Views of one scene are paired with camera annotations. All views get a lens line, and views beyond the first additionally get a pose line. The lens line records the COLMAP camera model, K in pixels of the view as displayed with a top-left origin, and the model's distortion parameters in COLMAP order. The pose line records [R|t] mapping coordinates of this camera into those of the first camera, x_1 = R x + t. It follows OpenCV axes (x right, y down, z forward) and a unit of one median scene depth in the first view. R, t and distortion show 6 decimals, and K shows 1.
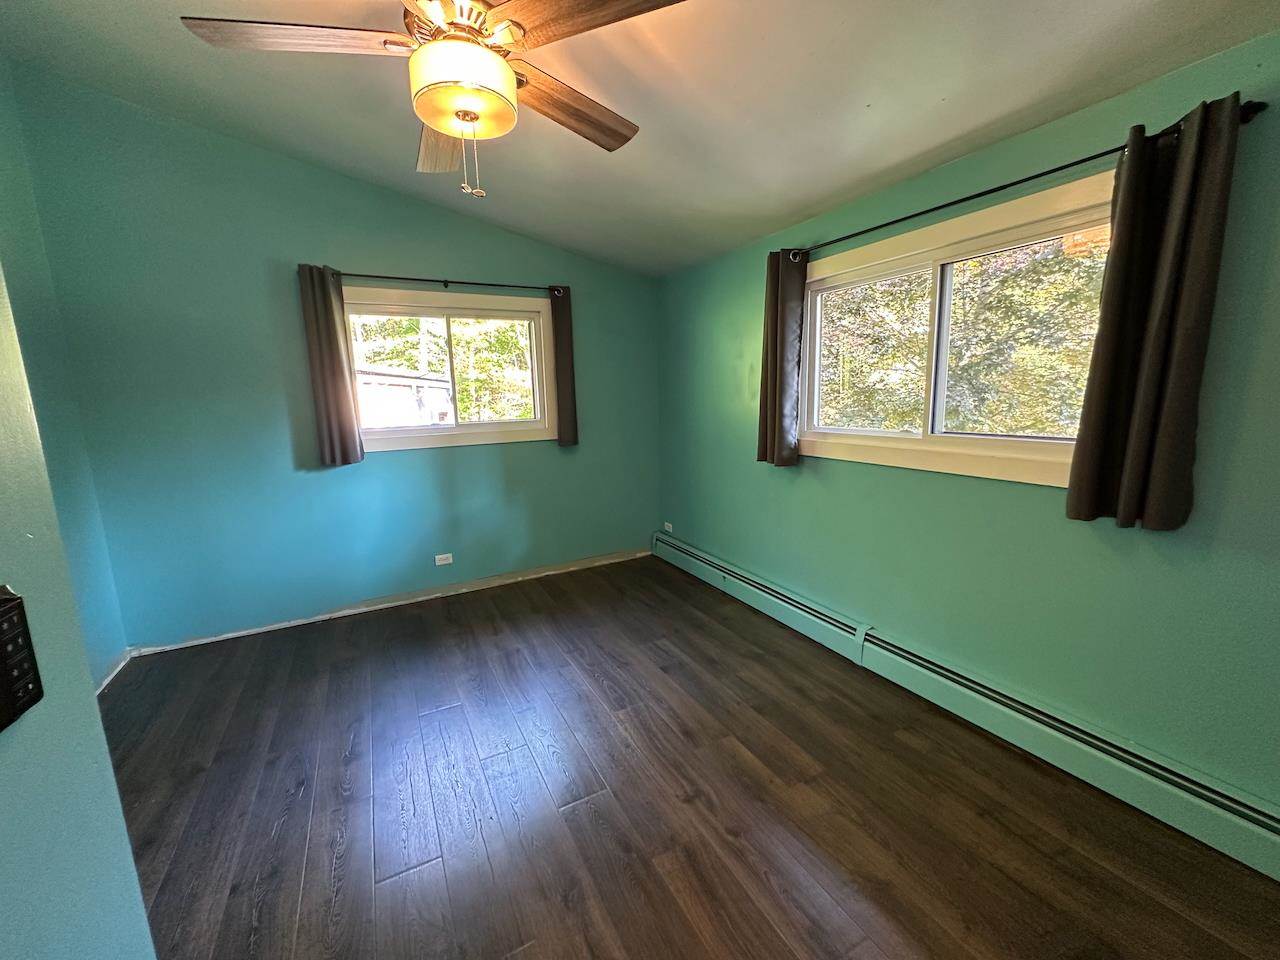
lens RADIAL K [[509.3, 0, 637.2], [0, 509.3, 478.7], [0, 0, 1]] dist [-0.005641, -0.000784]
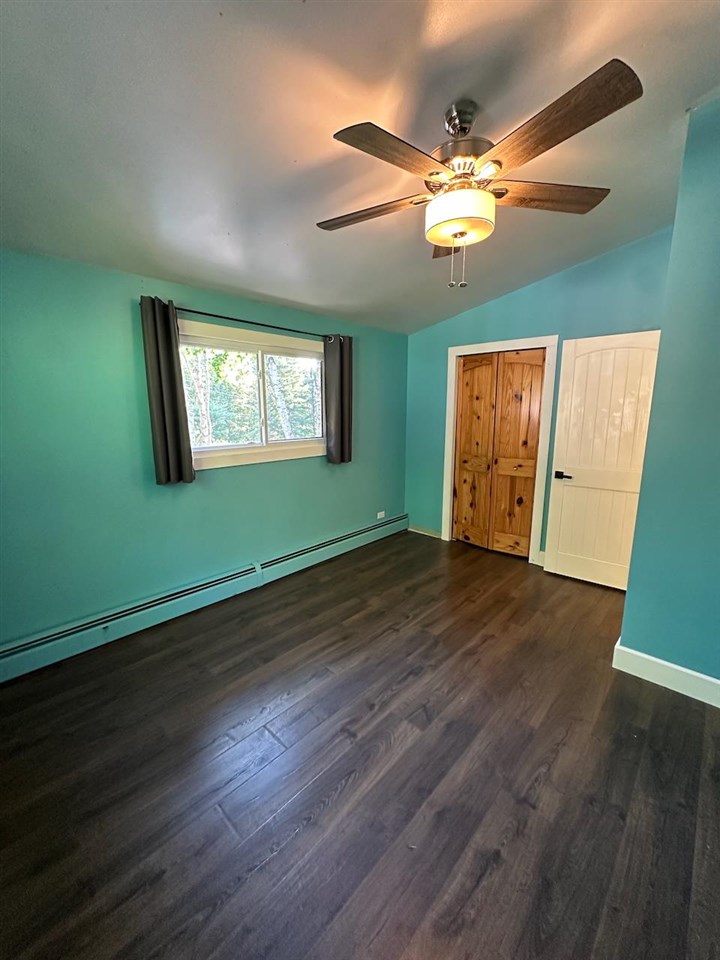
lens RADIAL K [[382.0, 0, 360.6], [0, 382.0, 485.3], [0, 0, 1]] dist [-0.005641, -0.000784]
pose [[-0.322056, -0.157928, 0.933455, -0.823705], [0.168810, 0.960607, 0.220764, -0.176447], [-0.931549, 0.228675, -0.282709, 1.037394]]
